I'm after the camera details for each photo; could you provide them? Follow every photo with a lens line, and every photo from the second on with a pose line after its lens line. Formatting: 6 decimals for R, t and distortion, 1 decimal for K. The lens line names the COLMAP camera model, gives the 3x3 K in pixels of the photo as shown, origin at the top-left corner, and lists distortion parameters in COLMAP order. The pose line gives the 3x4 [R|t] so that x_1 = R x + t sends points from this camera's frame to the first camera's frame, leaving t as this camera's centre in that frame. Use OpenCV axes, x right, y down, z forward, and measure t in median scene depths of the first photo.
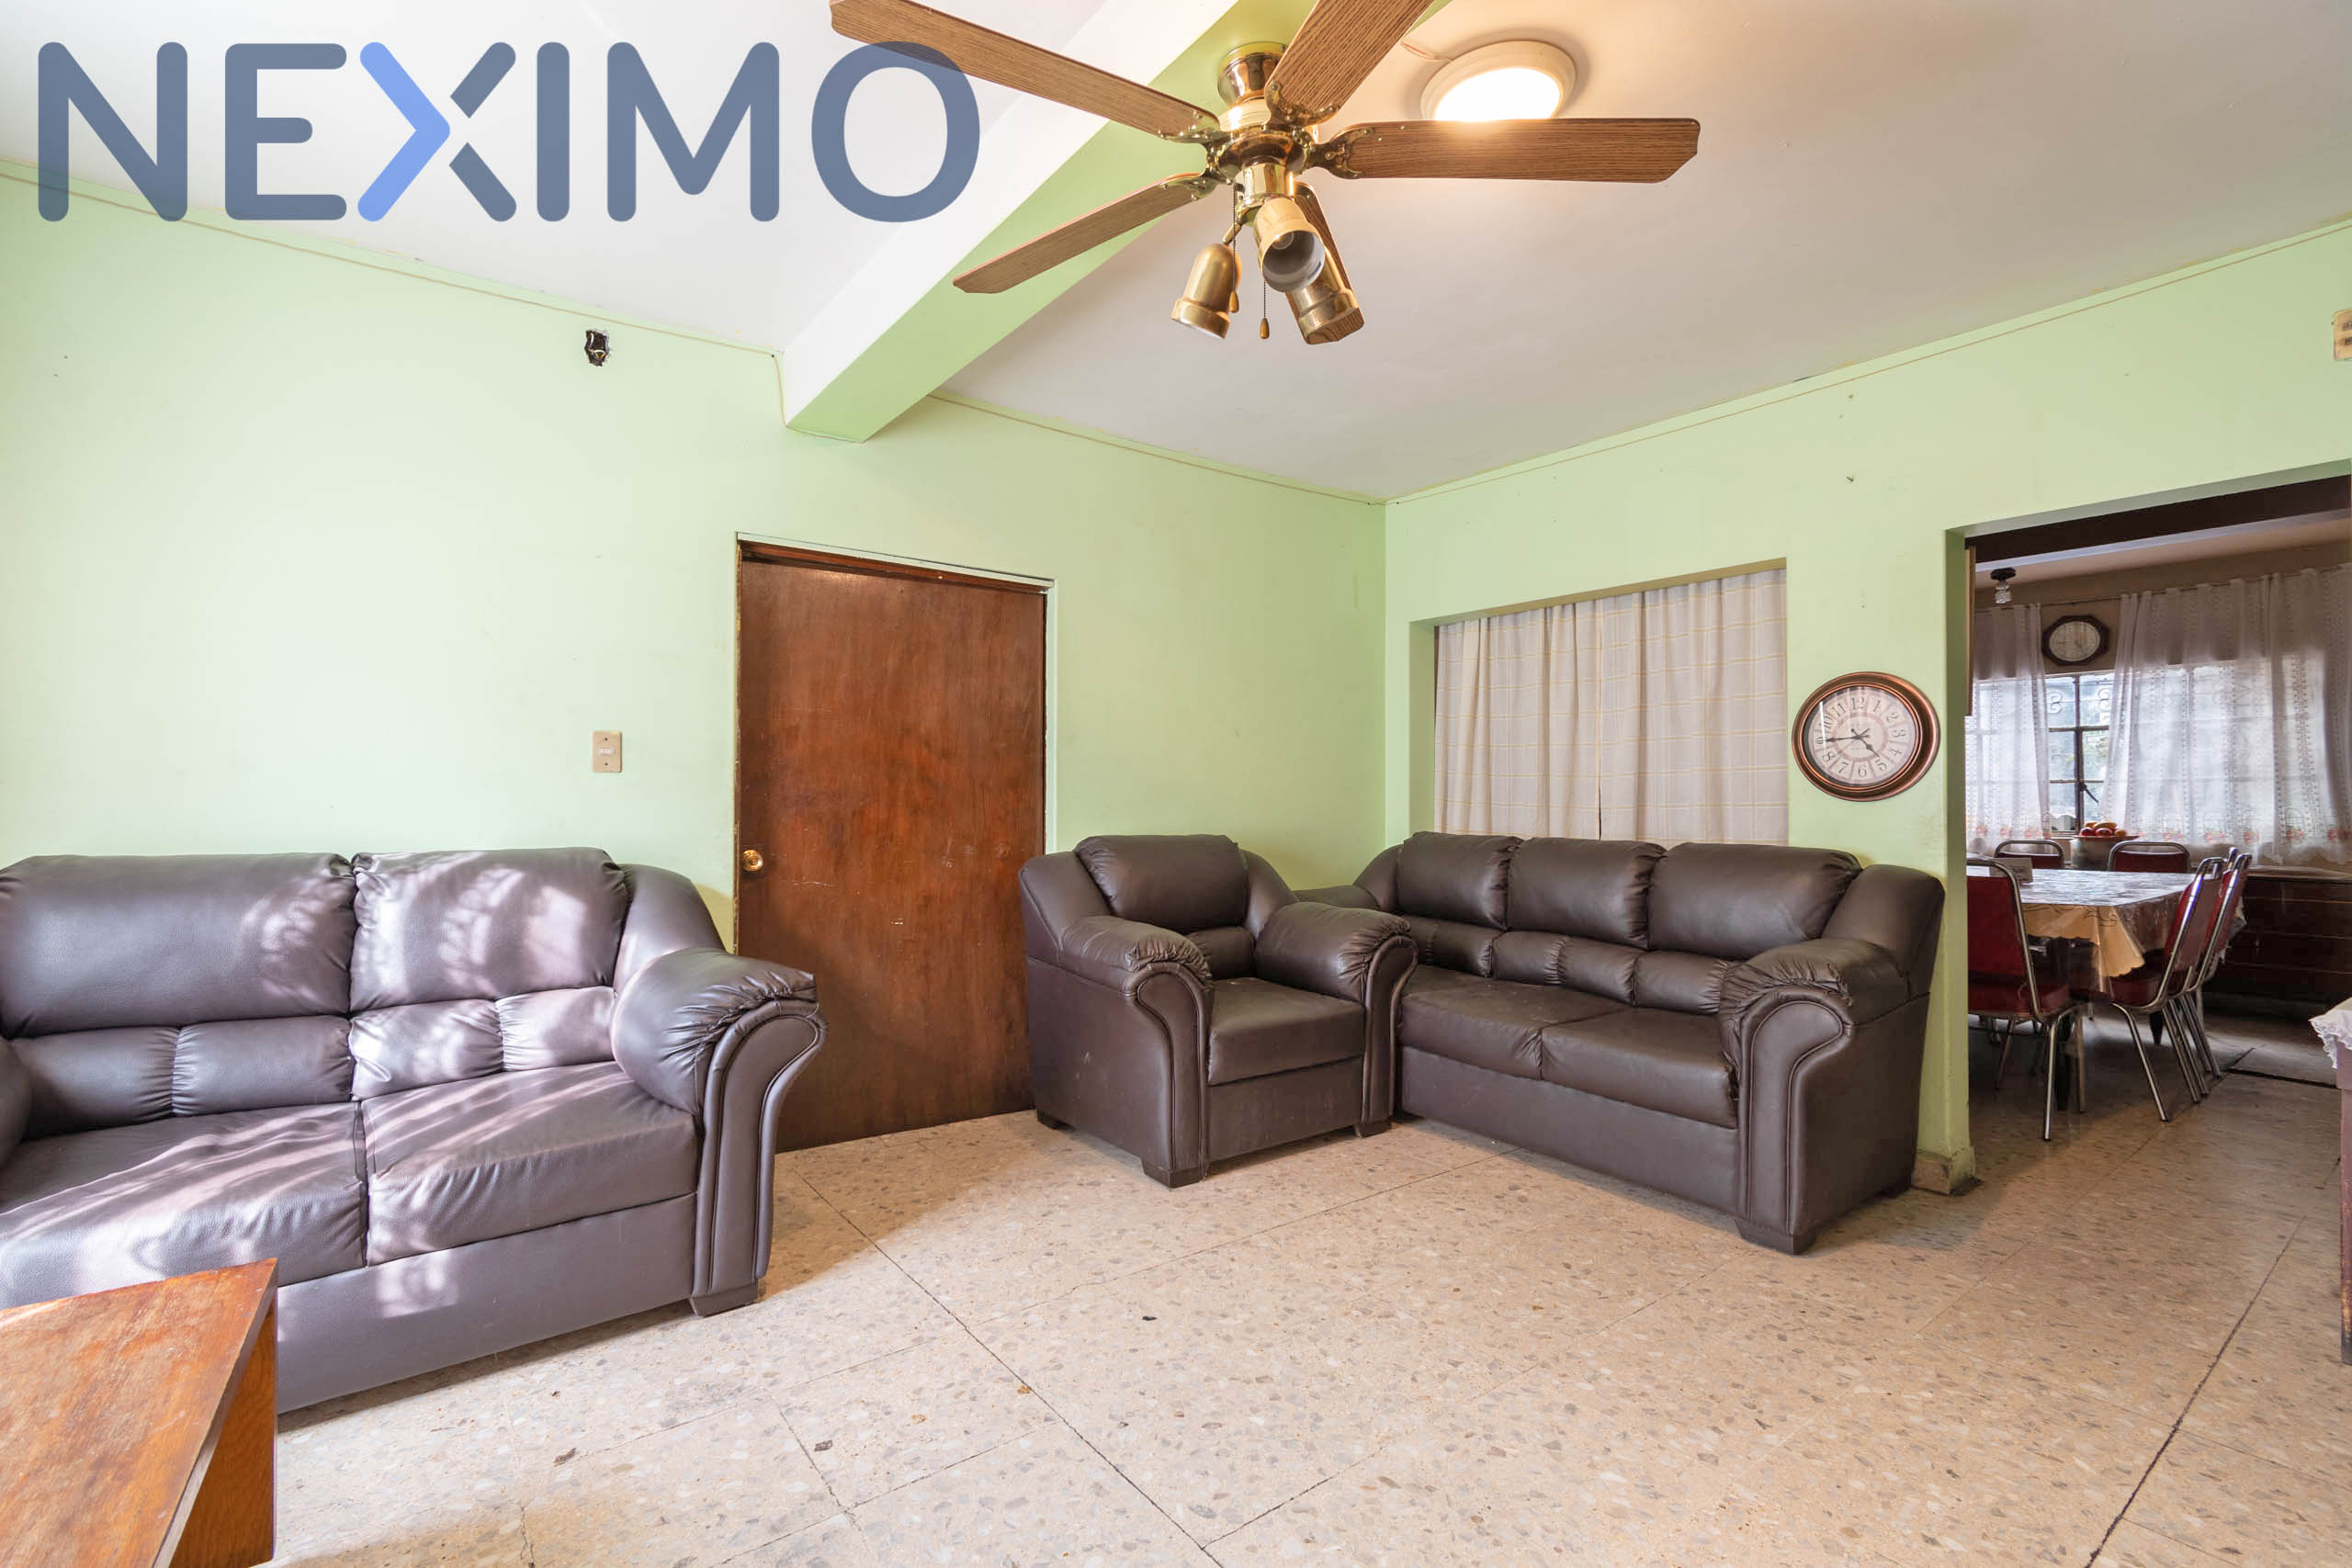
lens RADIAL K [[1047.9, 0, 1159.0], [0, 1047.9, 790.1], [0, 0, 1]] dist [-0.000512, -0.000937]
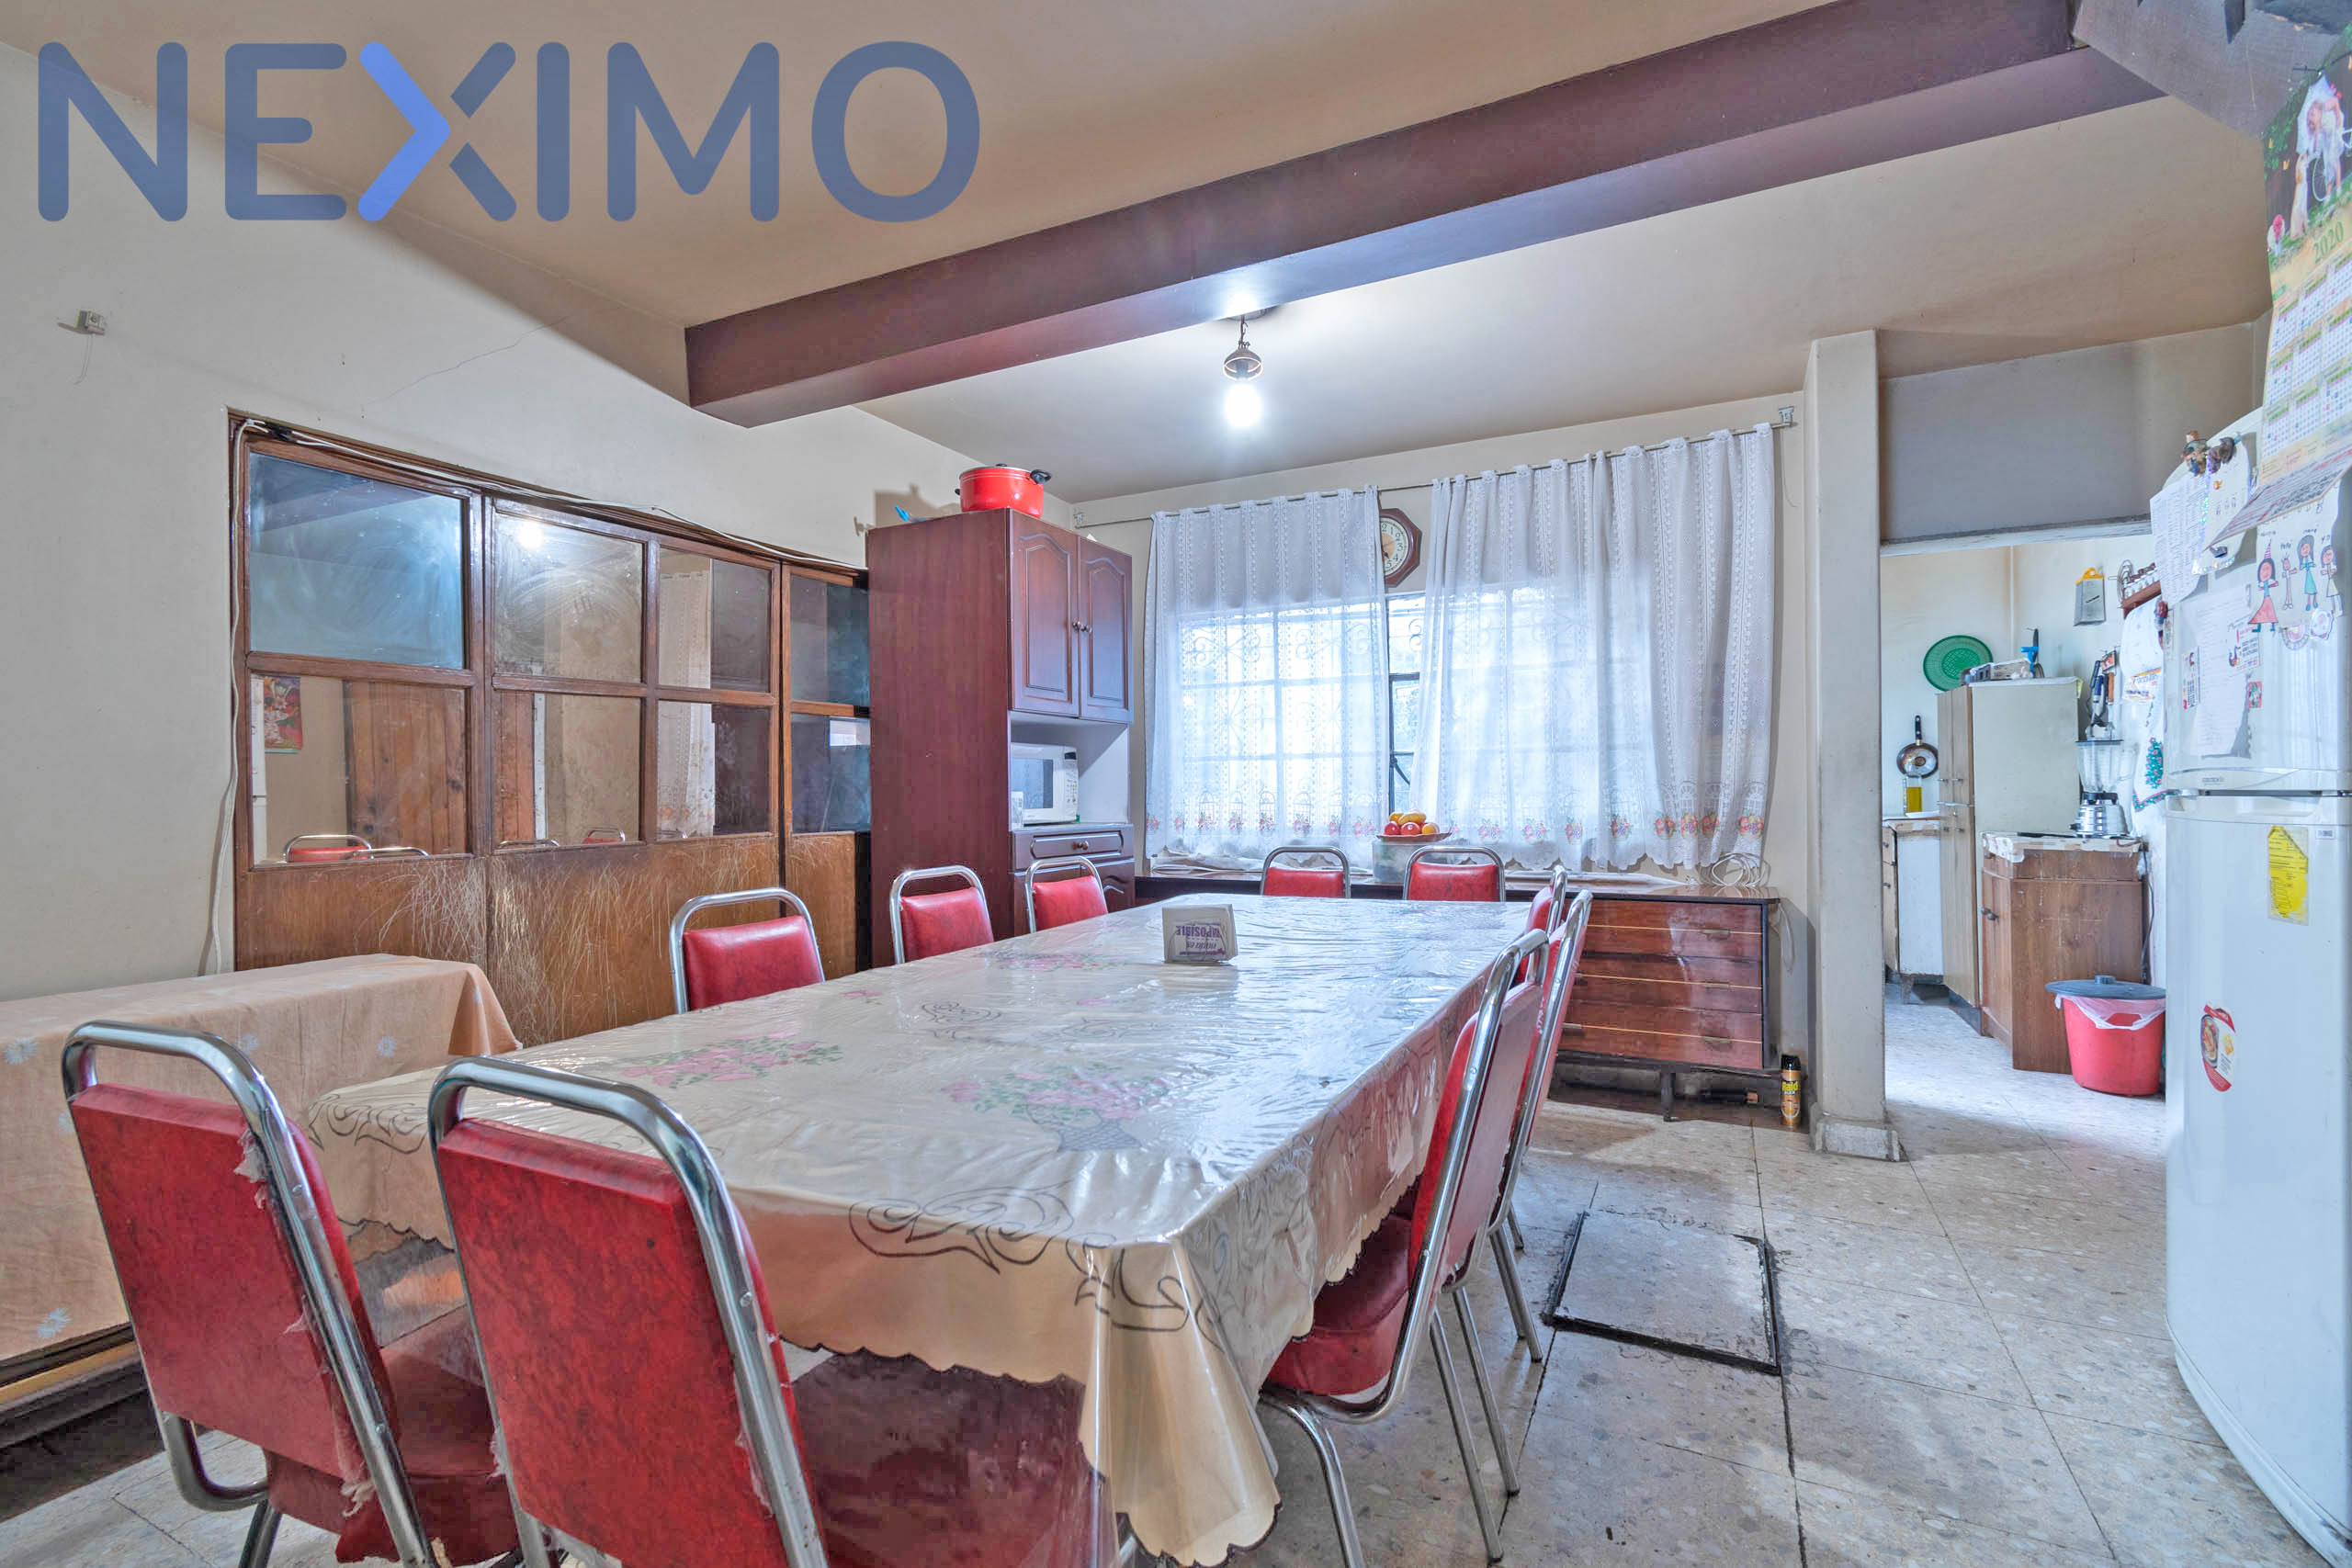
lens RADIAL K [[1047.9, 0, 1173.5], [0, 1047.9, 778.7], [0, 0, 1]] dist [-0.000512, -0.000937]
pose [[0.887412, -0.012045, 0.460820, 0.156508], [0.007303, 0.999900, 0.012071, -0.000263], [-0.460920, -0.007347, 0.887411, 0.162509]]
